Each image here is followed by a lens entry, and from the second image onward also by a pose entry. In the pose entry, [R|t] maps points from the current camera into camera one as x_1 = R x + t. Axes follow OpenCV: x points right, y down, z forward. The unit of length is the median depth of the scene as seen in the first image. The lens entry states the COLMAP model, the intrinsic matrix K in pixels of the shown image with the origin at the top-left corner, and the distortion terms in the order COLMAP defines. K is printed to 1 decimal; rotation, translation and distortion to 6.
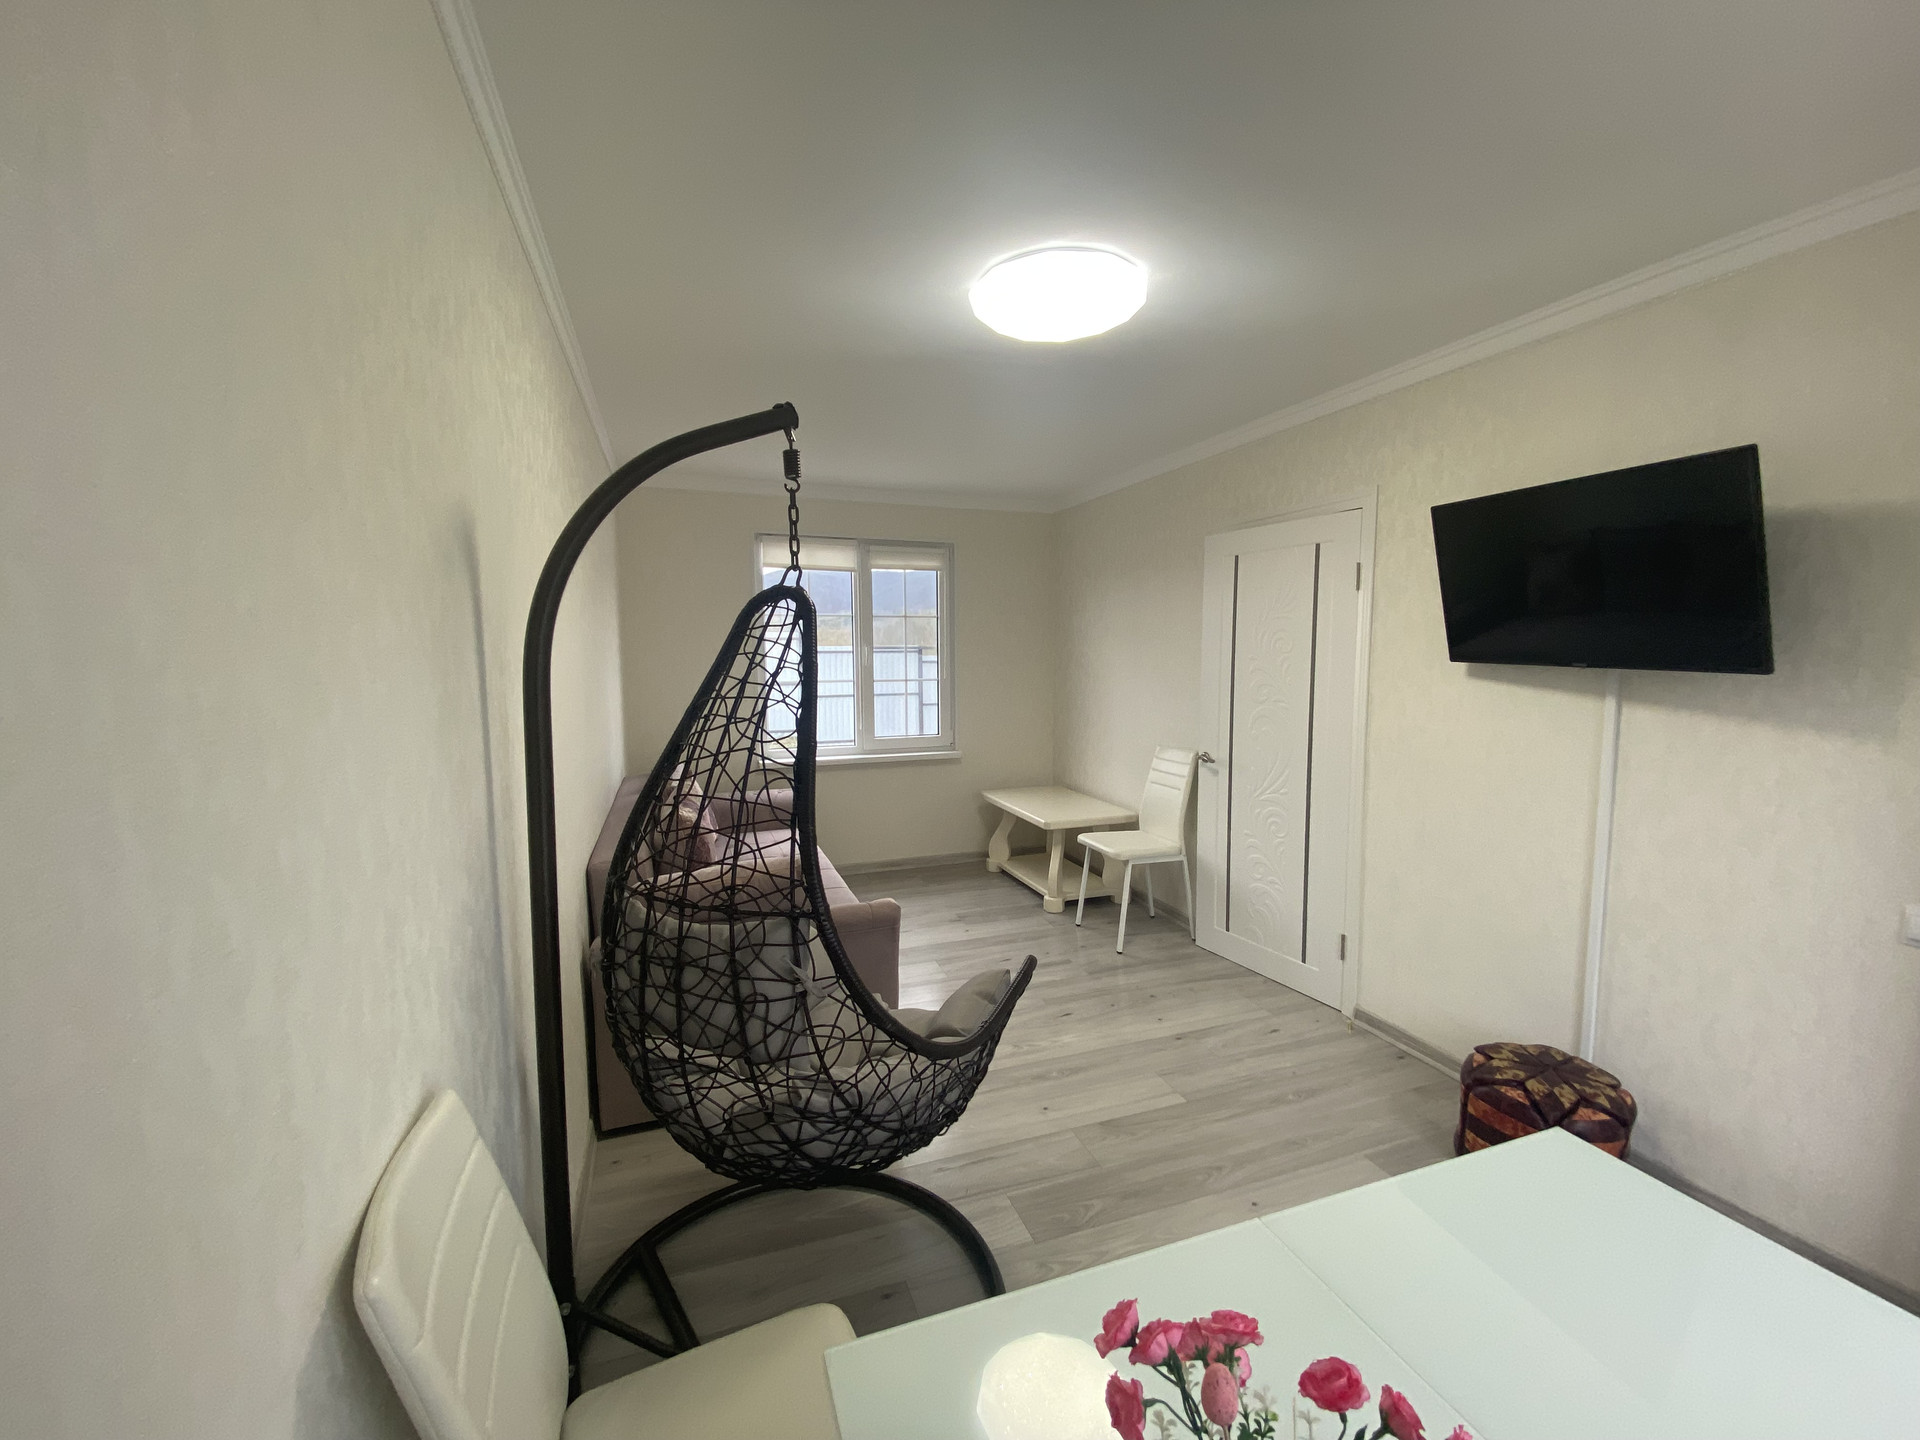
lens RADIAL K [[775.9, 0, 949.2], [0, 775.9, 718.2], [0, 0, 1]] dist [0.033009, -0.032336]
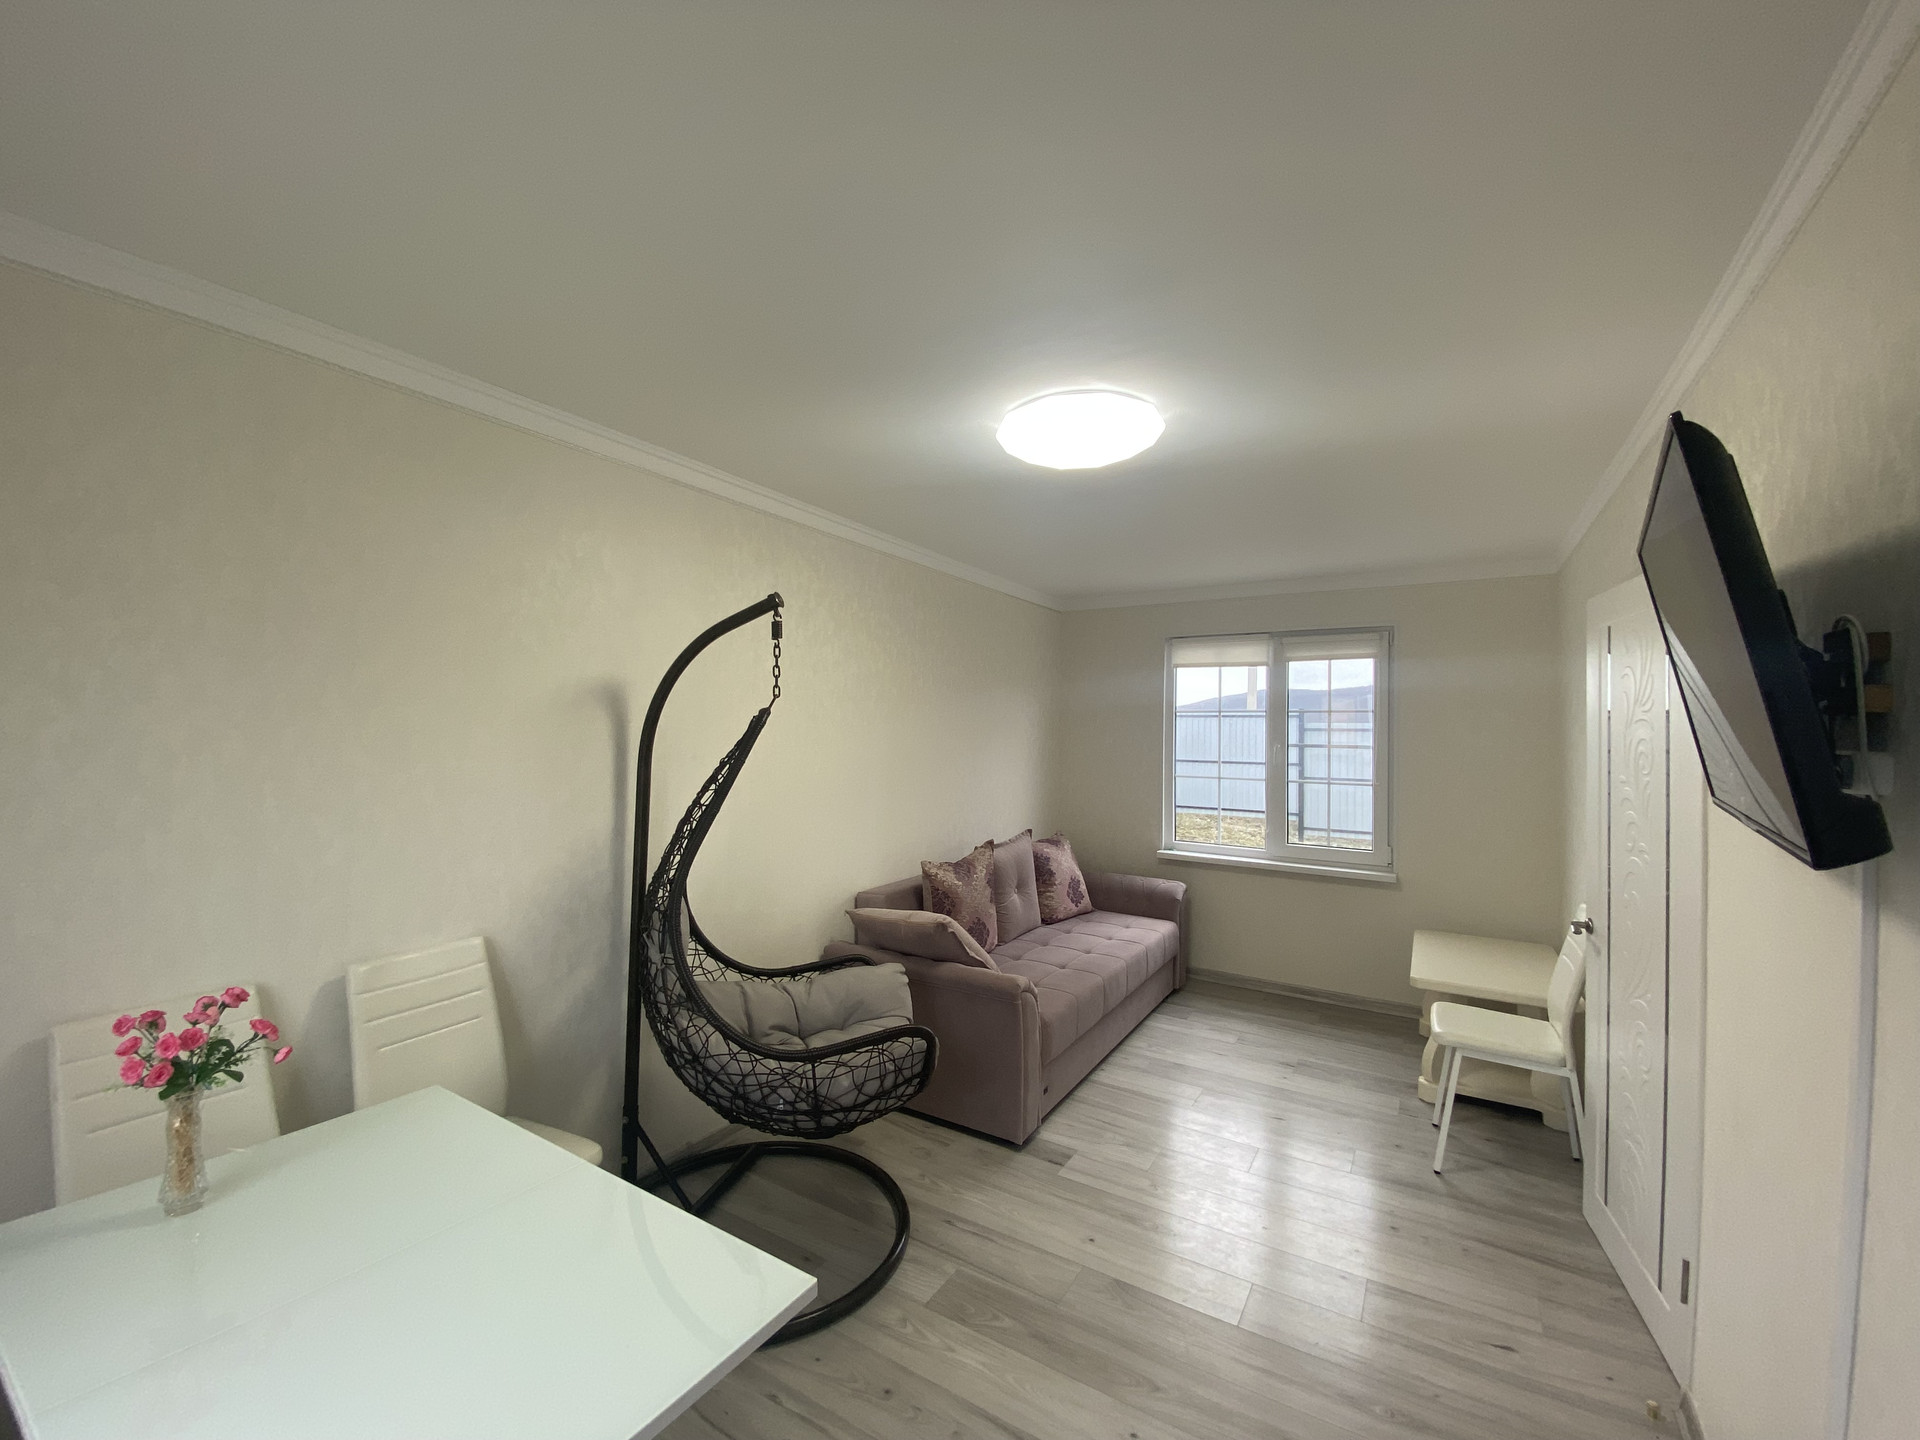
lens RADIAL K [[775.9, 0, 949.2], [0, 775.9, 718.2], [0, 0, 1]] dist [0.033009, -0.032336]
pose [[0.625900, 0.003047, -0.779897, 0.741479], [-0.088739, 0.993776, -0.067334, -0.049645], [0.774838, 0.111351, 0.622275, 0.202298]]
